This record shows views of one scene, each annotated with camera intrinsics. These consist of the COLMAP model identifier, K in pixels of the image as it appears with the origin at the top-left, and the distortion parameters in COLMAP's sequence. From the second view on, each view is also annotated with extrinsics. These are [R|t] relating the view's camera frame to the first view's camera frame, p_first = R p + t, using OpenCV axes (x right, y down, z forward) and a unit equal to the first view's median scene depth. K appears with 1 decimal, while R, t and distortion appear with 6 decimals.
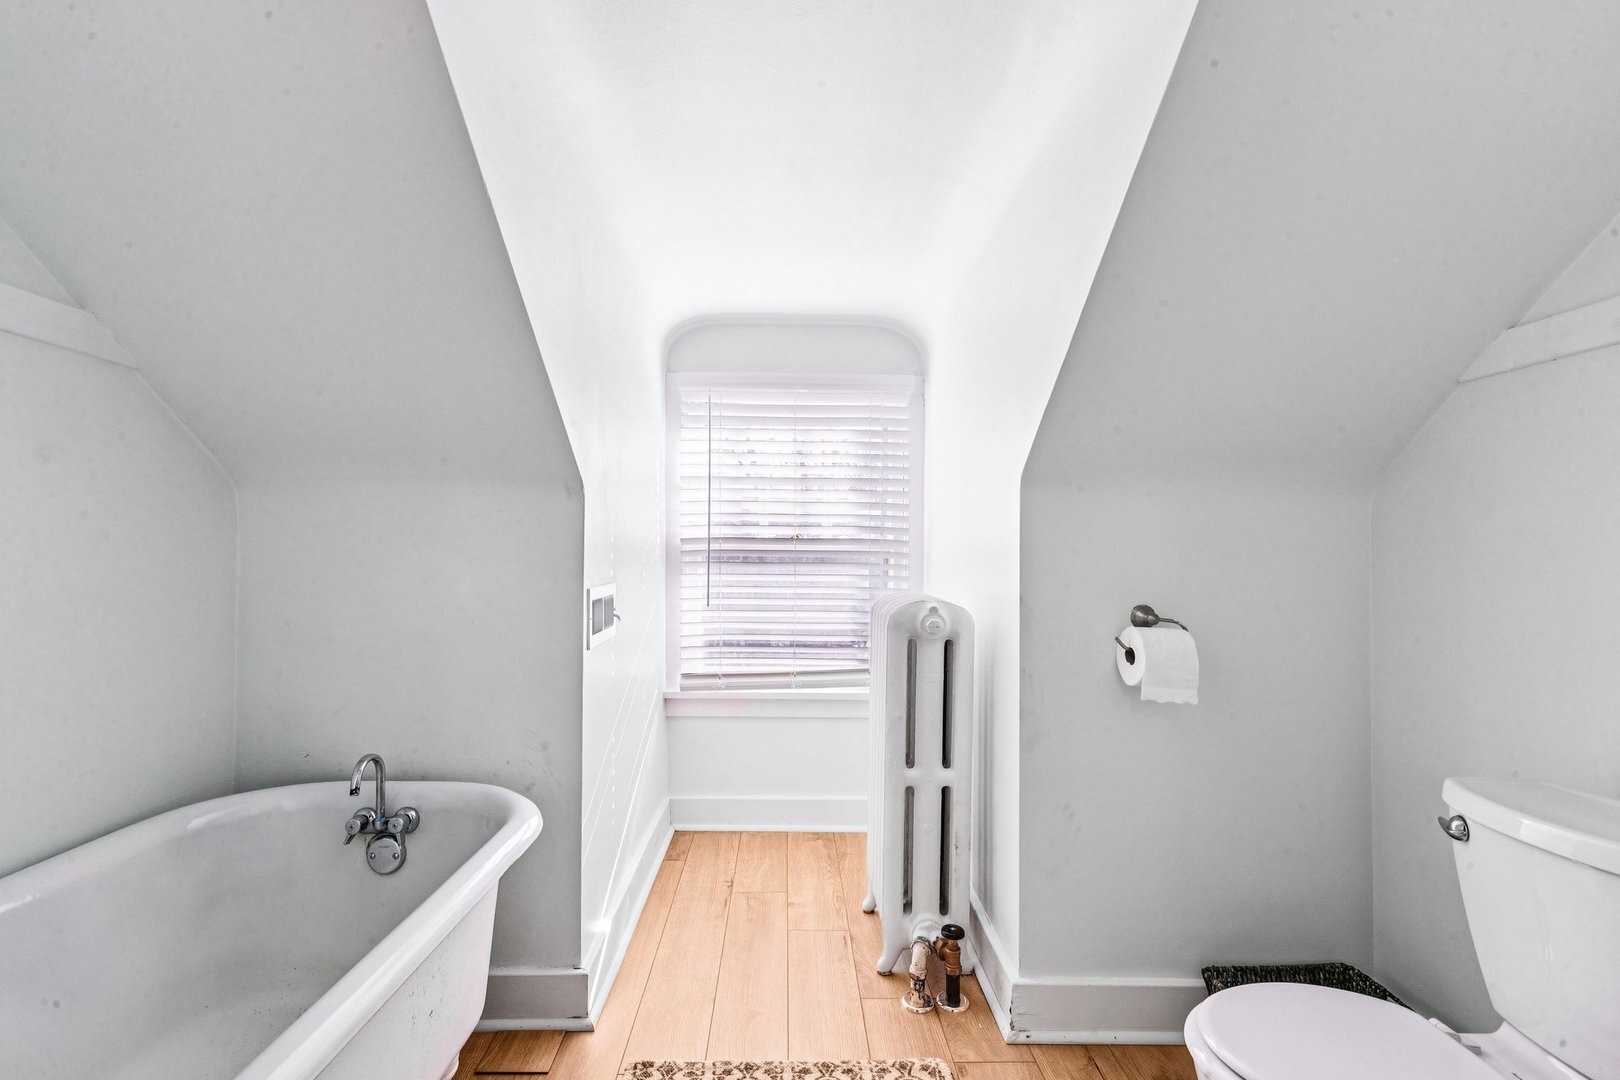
lens RADIAL K [[741.2, 0, 804.6], [0, 741.2, 542.2], [0, 0, 1]] dist [0.002730, -0.002177]
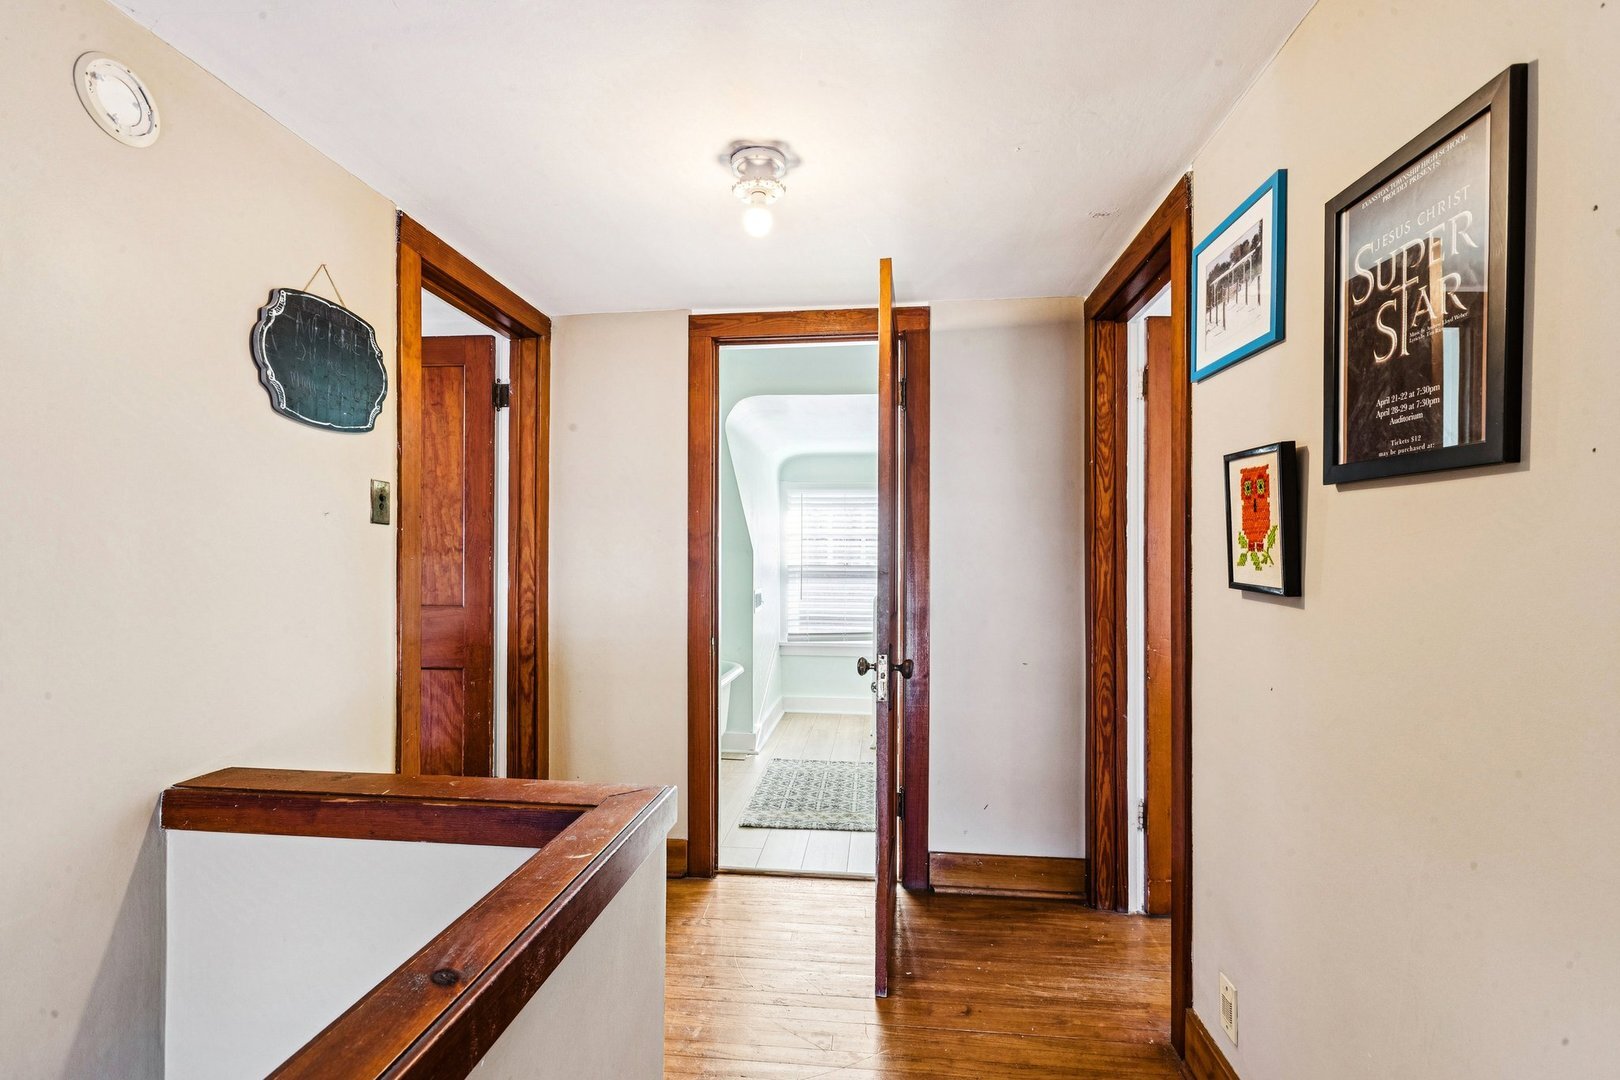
lens RADIAL K [[741.2, 0, 809.1], [0, 741.2, 547.7], [0, 0, 1]] dist [0.002730, -0.002177]
pose [[0.992263, -0.001074, -0.124146, 0.141933], [0.001516, 0.999993, 0.003465, -0.060395], [0.124141, -0.003626, 0.992258, -0.998908]]
